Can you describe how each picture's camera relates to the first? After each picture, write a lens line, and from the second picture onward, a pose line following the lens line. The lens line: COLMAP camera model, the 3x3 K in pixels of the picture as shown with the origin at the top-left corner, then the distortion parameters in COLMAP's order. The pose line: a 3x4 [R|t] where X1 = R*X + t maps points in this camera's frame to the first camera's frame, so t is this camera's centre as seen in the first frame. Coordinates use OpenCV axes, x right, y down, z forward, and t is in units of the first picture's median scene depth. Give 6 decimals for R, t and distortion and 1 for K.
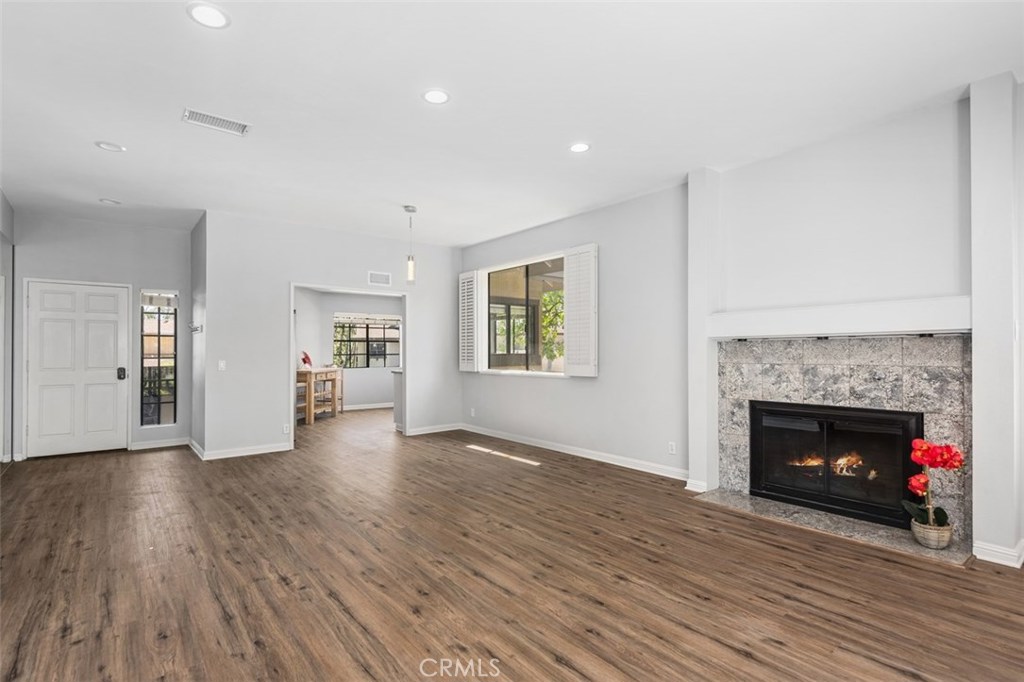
lens RADIAL K [[496.9, 0, 495.2], [0, 496.9, 350.2], [0, 0, 1]] dist [0.000900, 0.000866]
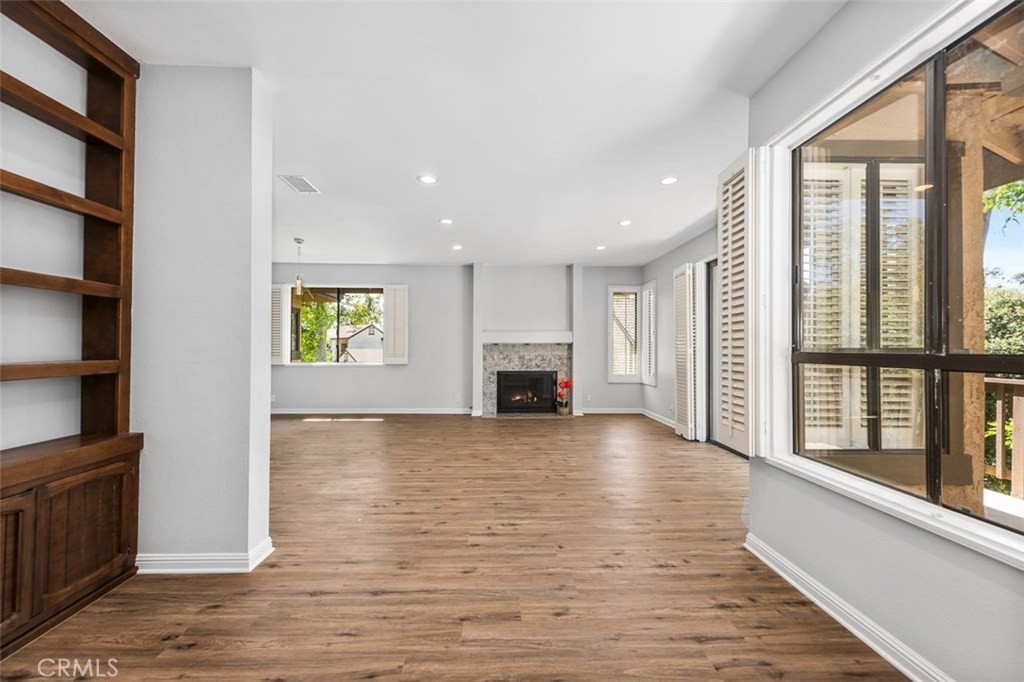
lens RADIAL K [[404.1, 0, 505.2], [0, 404.1, 340.8], [0, 0, 1]] dist [0.009897, -0.002247]
pose [[0.594793, 0.022360, 0.803568, -1.032673], [-0.005250, 0.999700, -0.023932, 0.008155], [-0.803862, 0.010016, 0.594732, -0.126845]]
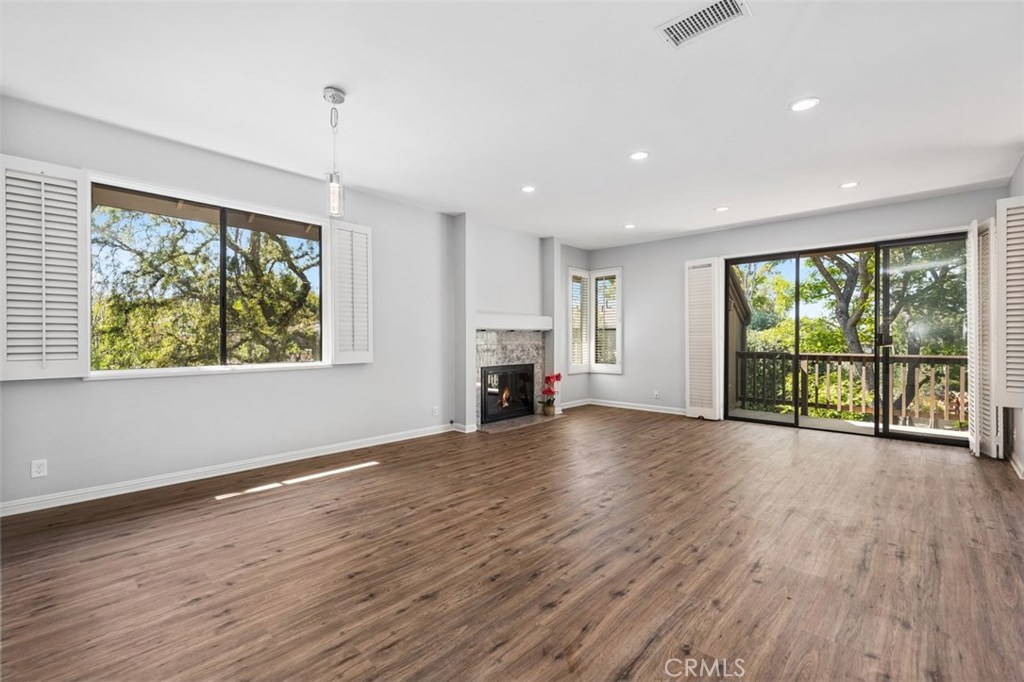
lens RADIAL K [[453.9, 0, 512.2], [0, 453.9, 340.3], [0, 0, 1]] dist [0.014944, -0.001093]
pose [[-0.170756, -0.000969, 0.985313, -1.082406], [0.000557, 0.999999, 0.001080, 0.011375], [-0.985313, 0.000734, -0.170756, 1.274404]]
